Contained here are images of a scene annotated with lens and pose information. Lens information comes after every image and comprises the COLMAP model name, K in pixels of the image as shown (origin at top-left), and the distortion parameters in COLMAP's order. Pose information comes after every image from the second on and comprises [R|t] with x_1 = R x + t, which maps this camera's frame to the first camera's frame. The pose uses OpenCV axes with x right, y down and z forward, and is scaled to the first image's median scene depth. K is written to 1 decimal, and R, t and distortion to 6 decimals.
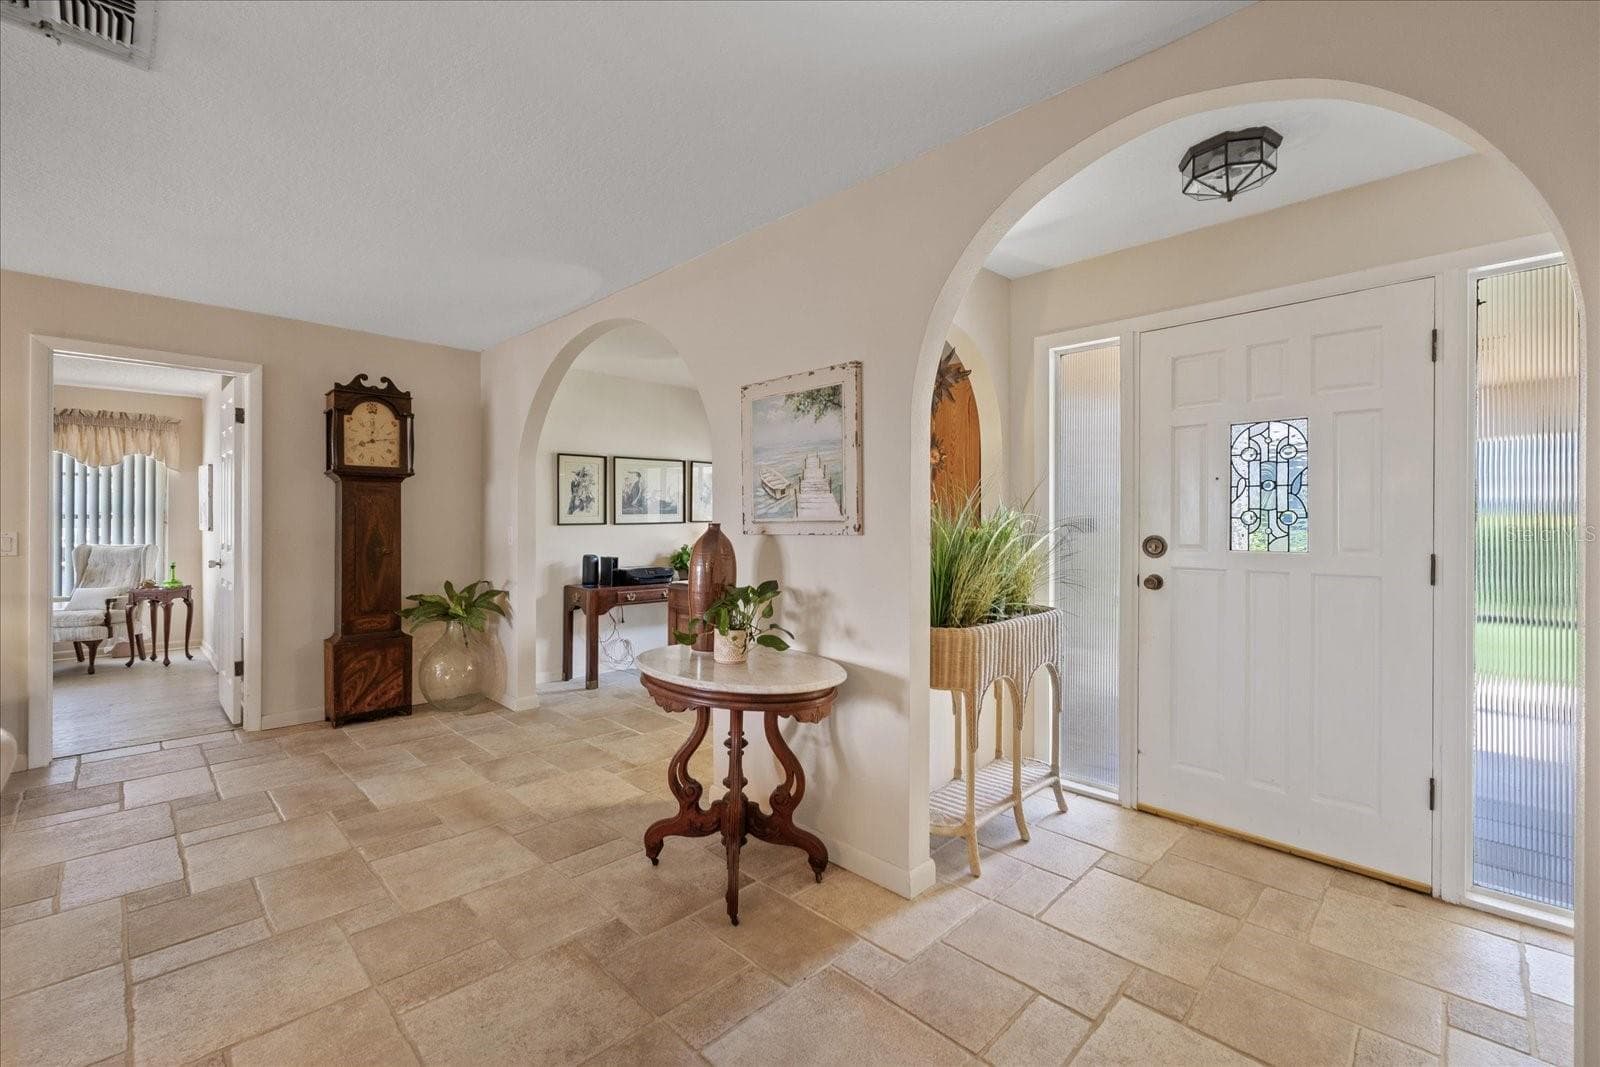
lens RADIAL K [[686.5, 0, 793.9], [0, 686.5, 526.5], [0, 0, 1]] dist [0.012945, 0.000611]
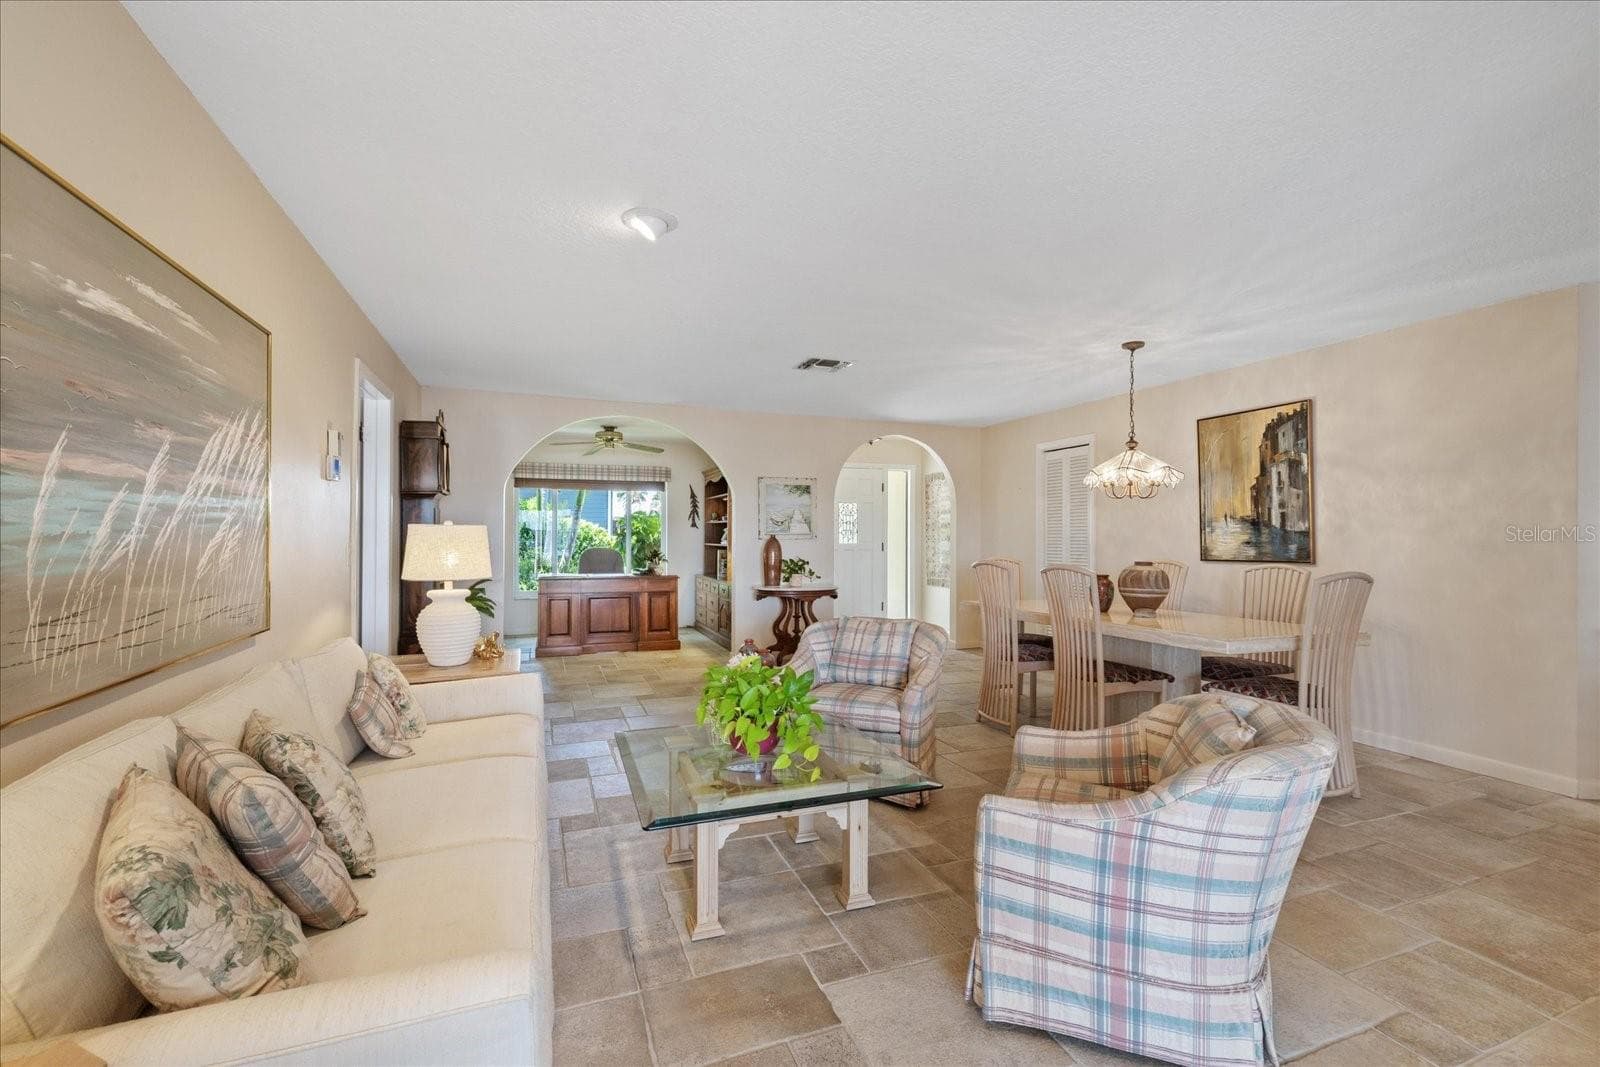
lens RADIAL K [[686.5, 0, 797.9], [0, 686.5, 531.2], [0, 0, 1]] dist [0.012945, 0.000611]
pose [[0.392135, 0.005711, 0.919890, -1.572790], [0.001787, 0.999974, -0.006970, -0.000692], [-0.919906, 0.004377, 0.392115, -0.032044]]
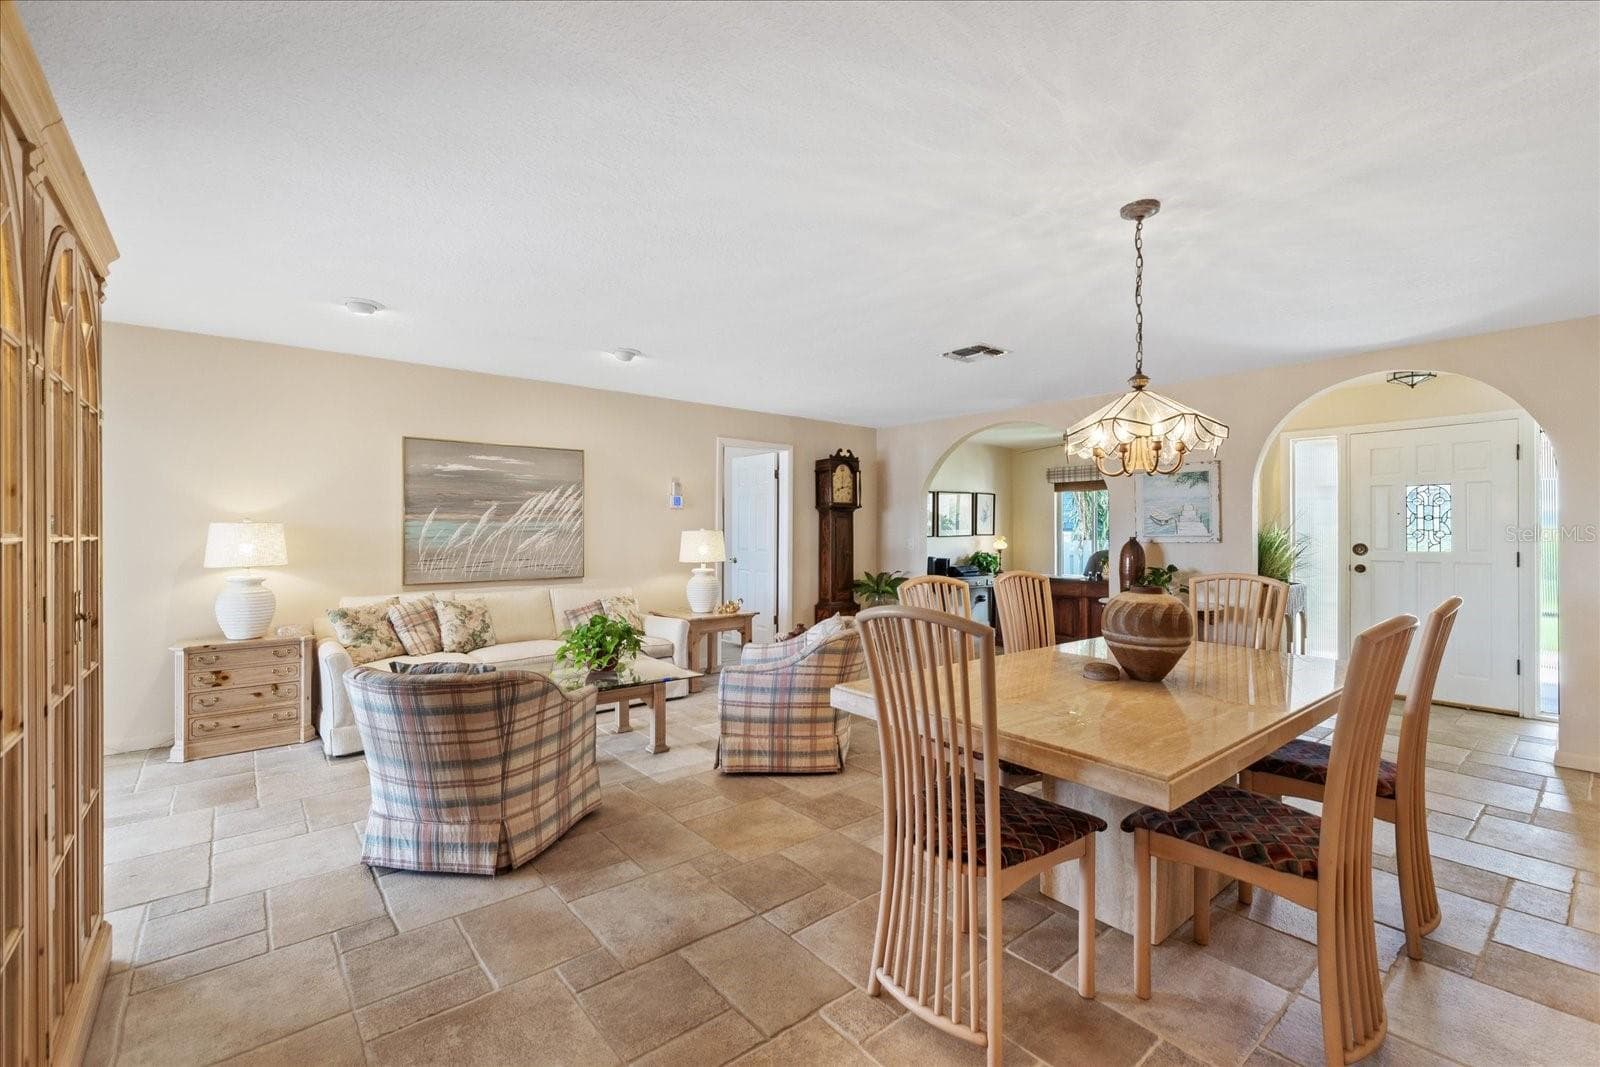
lens RADIAL K [[686.5, 0, 799.5], [0, 686.5, 529.6], [0, 0, 1]] dist [0.012945, 0.000611]
pose [[0.996202, 0.000075, -0.087070, -0.616886], [-0.001083, 0.999933, -0.011531, -0.001094], [0.087063, 0.011581, 0.996135, -0.748894]]
